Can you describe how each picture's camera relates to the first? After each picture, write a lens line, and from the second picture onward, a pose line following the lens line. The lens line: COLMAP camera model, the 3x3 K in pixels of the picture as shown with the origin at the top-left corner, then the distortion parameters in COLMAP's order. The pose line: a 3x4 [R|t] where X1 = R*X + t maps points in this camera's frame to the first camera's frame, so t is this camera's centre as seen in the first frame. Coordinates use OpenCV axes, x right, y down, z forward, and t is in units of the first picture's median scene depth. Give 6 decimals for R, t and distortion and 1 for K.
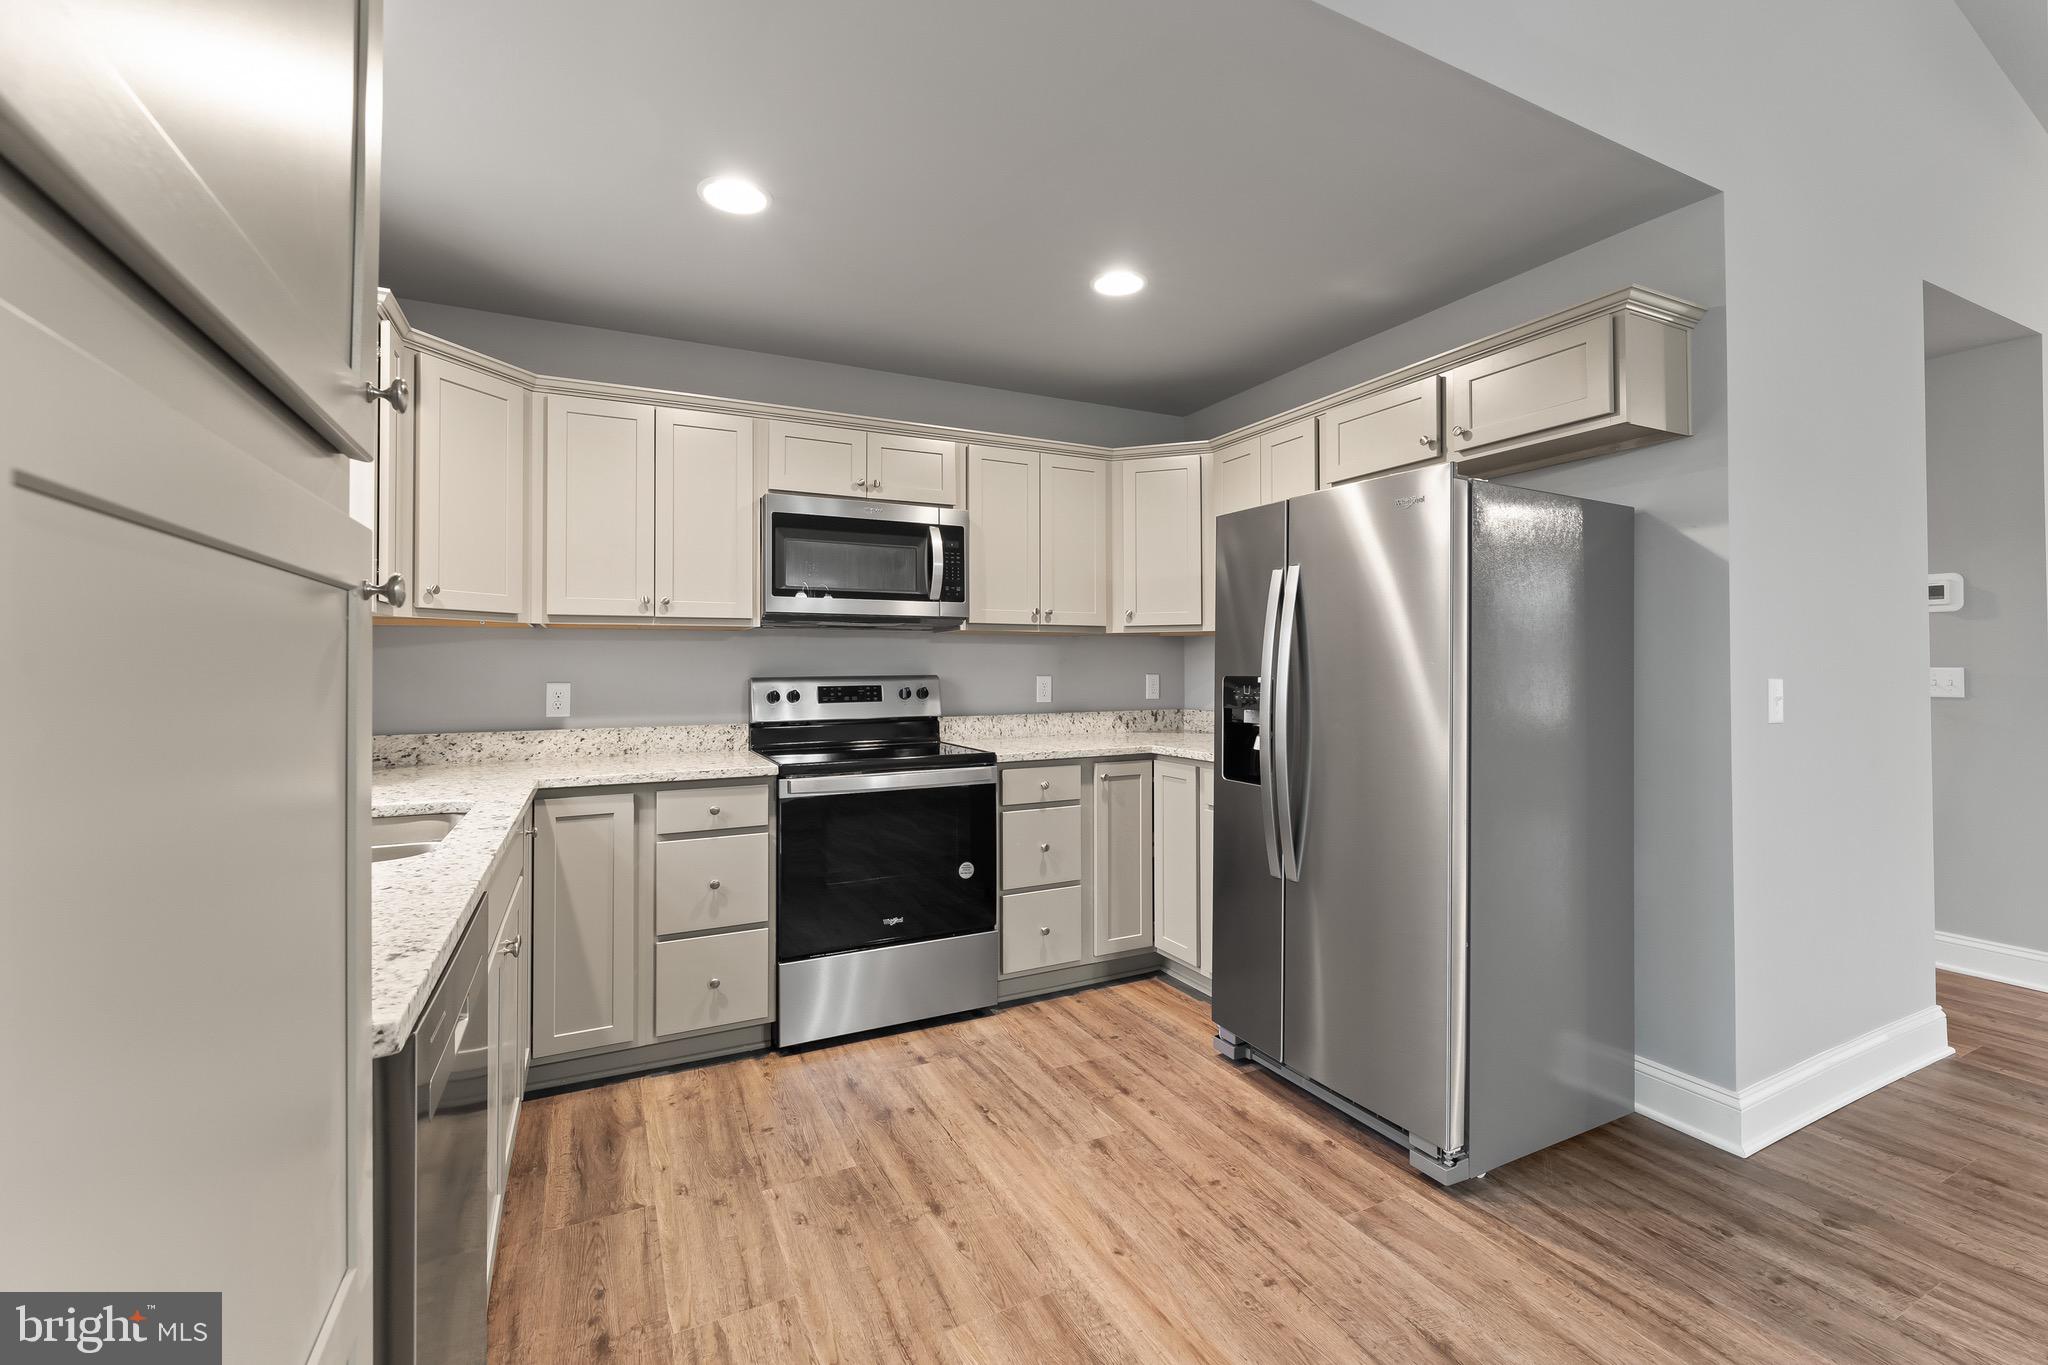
lens RADIAL K [[860.0, 0, 1031.2], [0, 860.0, 660.1], [0, 0, 1]] dist [-0.003174, -0.000117]
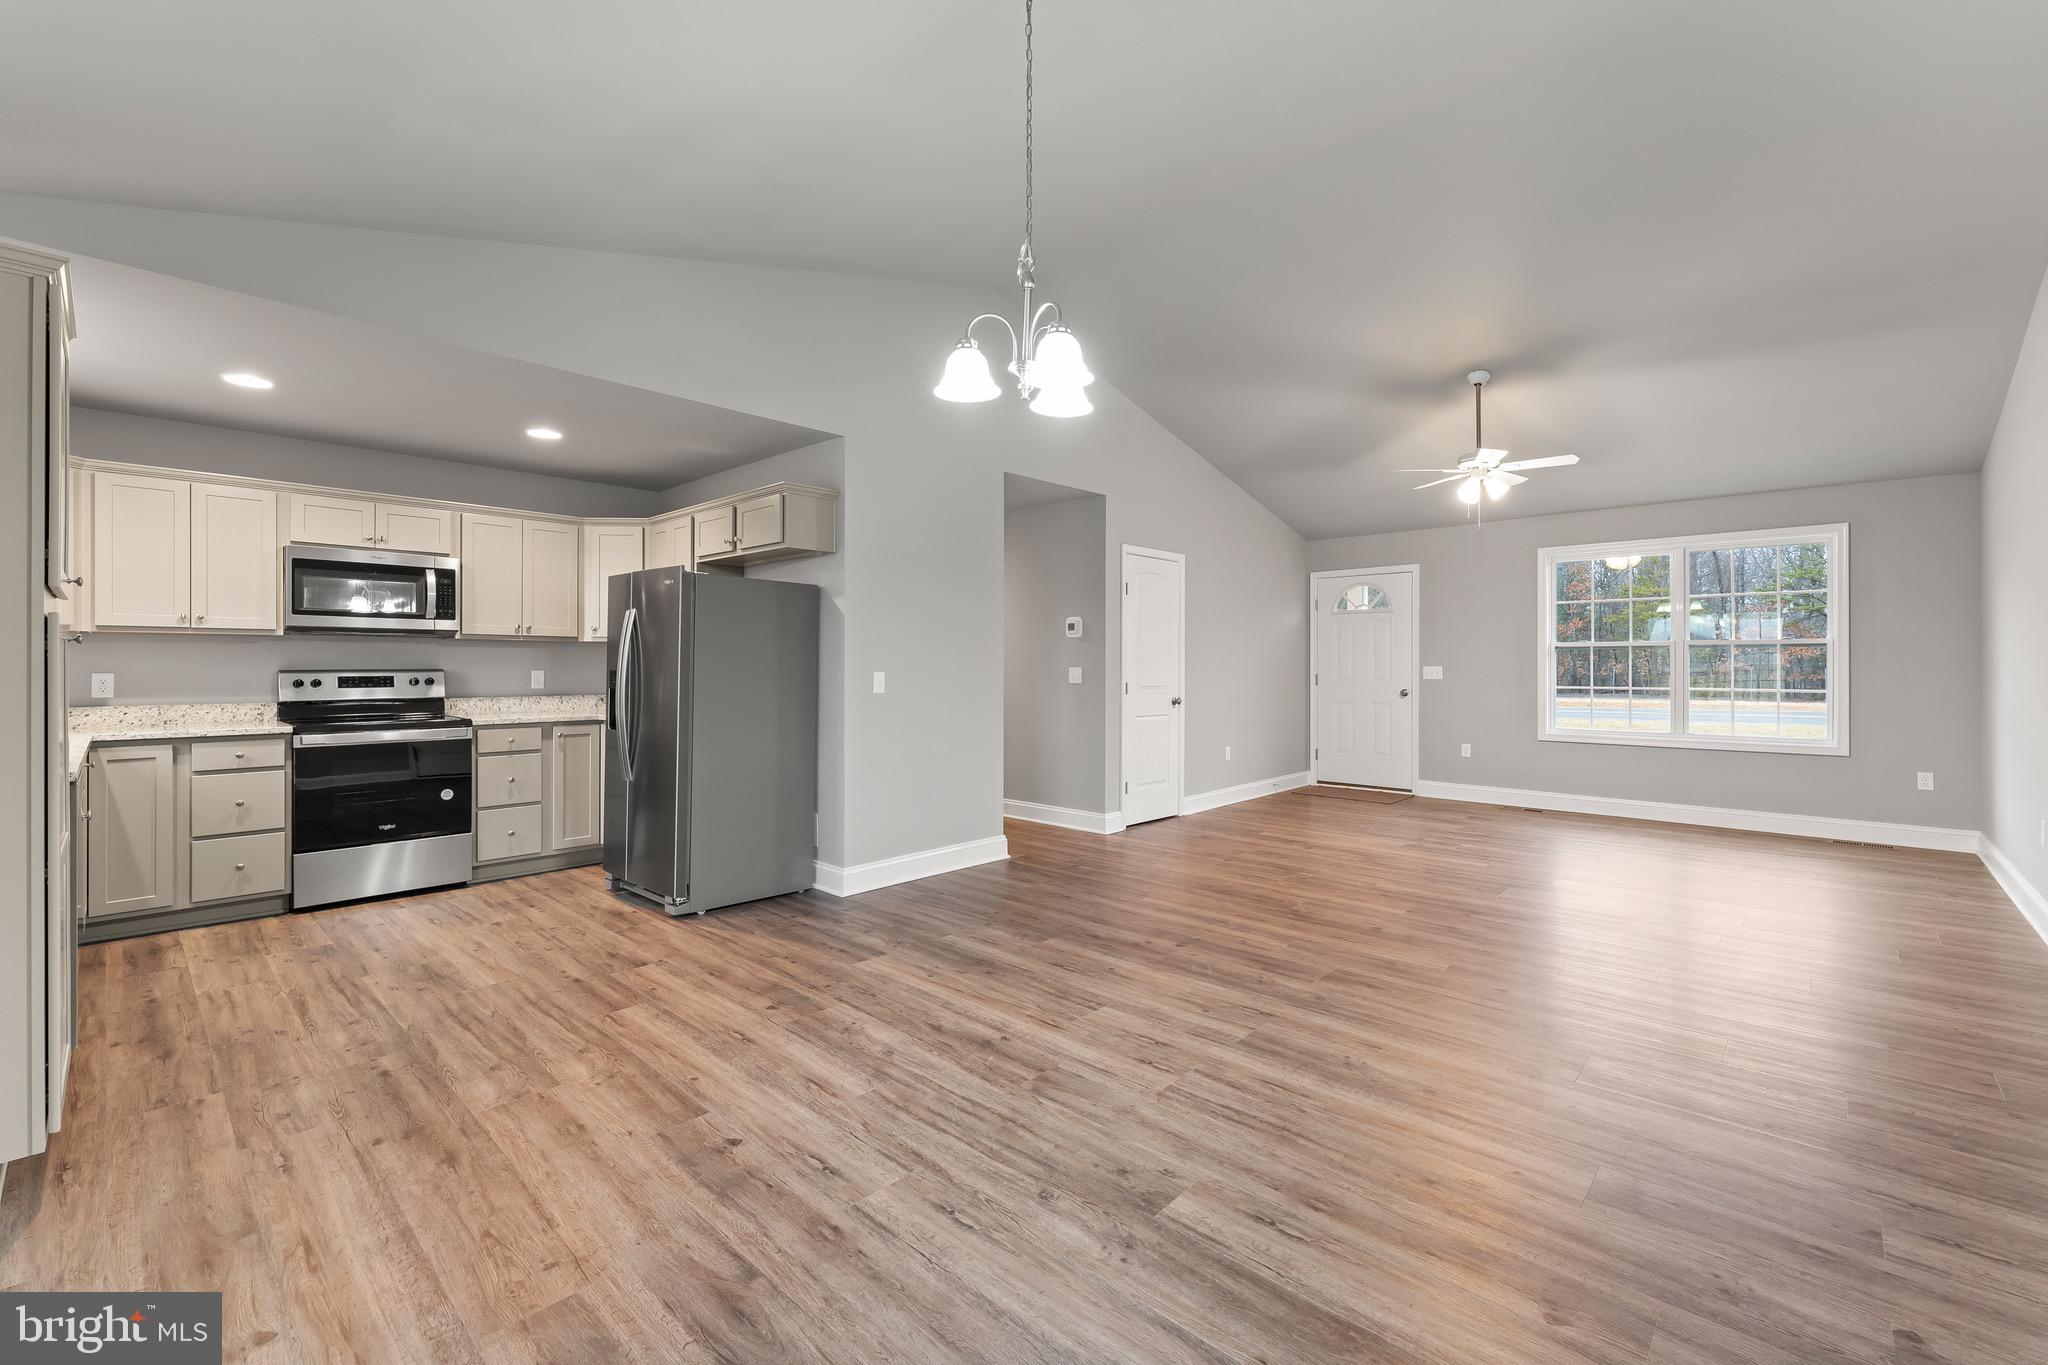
lens RADIAL K [[854.1, 0, 1025.5], [0, 854.1, 671.2], [0, 0, 1]] dist [-0.001904, 0.000187]
pose [[0.939323, 0.003777, 0.343014, 0.407628], [-0.008823, 0.999875, 0.013151, -0.008266], [-0.342922, -0.015379, 0.939238, -0.869311]]
